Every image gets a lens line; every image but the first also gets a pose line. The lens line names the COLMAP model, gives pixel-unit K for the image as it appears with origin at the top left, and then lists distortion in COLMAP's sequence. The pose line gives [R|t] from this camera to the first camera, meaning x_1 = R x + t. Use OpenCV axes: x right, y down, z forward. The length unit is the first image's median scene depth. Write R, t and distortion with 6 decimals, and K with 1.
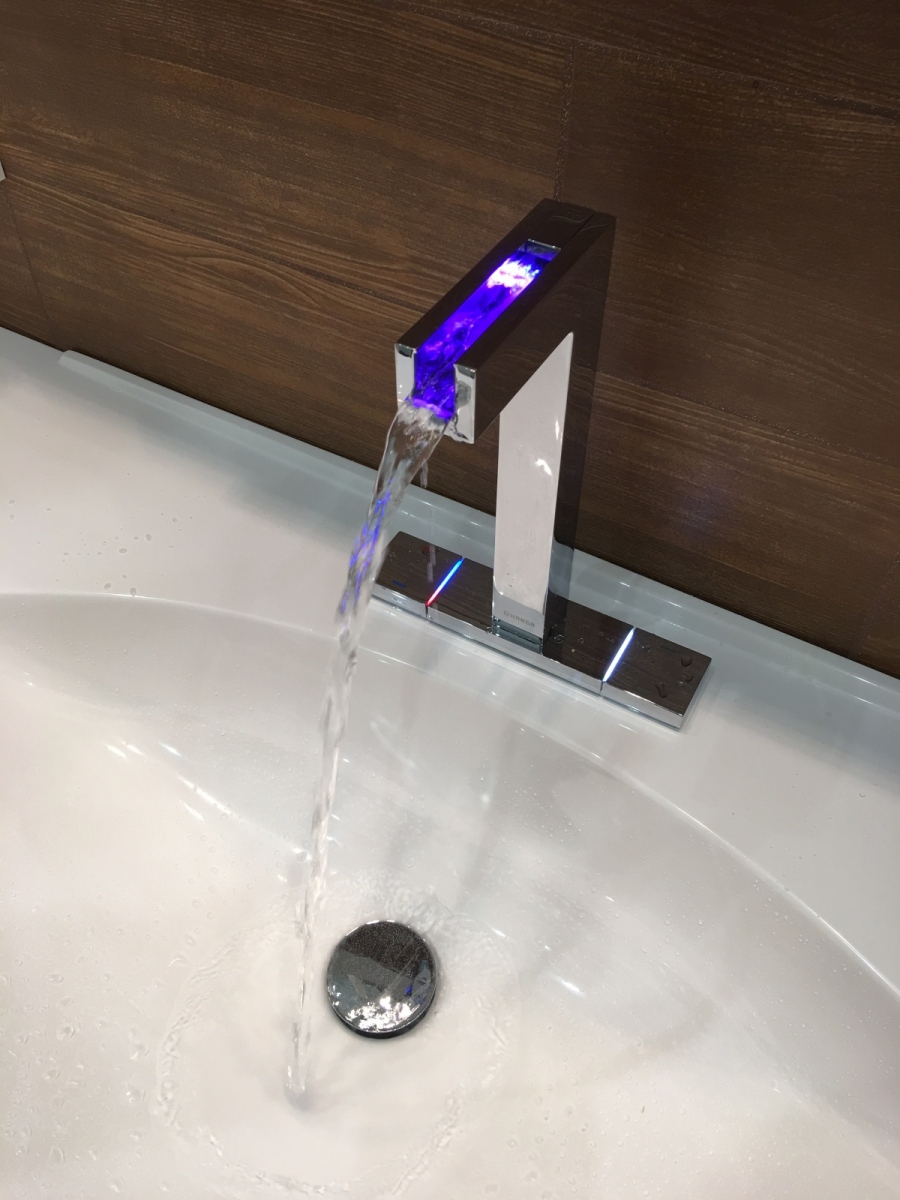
lens RADIAL K [[1026.6, 0, 443.4], [0, 1026.6, 603.0], [0, 0, 1]] dist [0.082348, -0.139325]
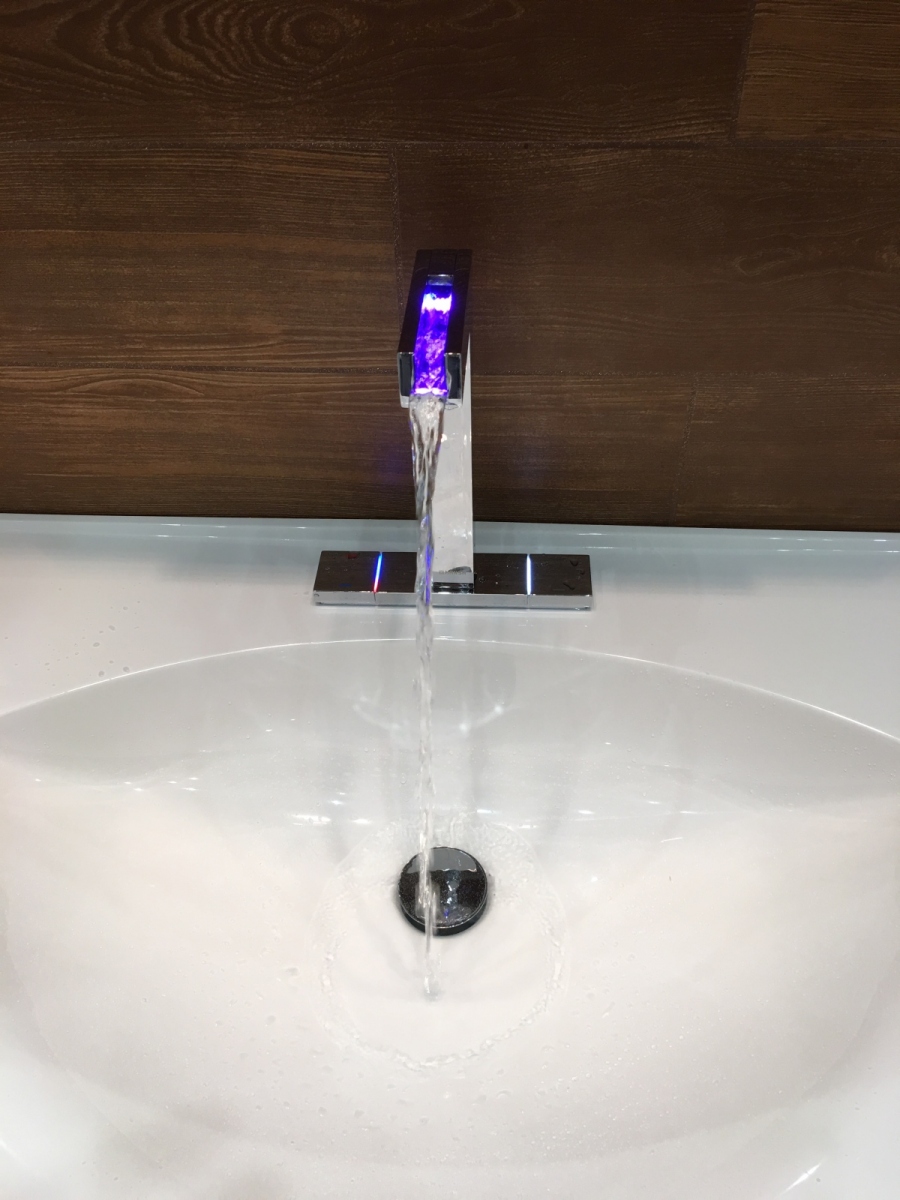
lens RADIAL K [[1026.6, 0, 442.3], [0, 1026.6, 623.5], [0, 0, 1]] dist [0.082348, -0.139325]
pose [[0.894077, -0.329067, 0.303877, -0.366136], [0.351496, 0.935962, -0.020633, 0.101297], [-0.277628, 0.125259, 0.952488, -0.232169]]
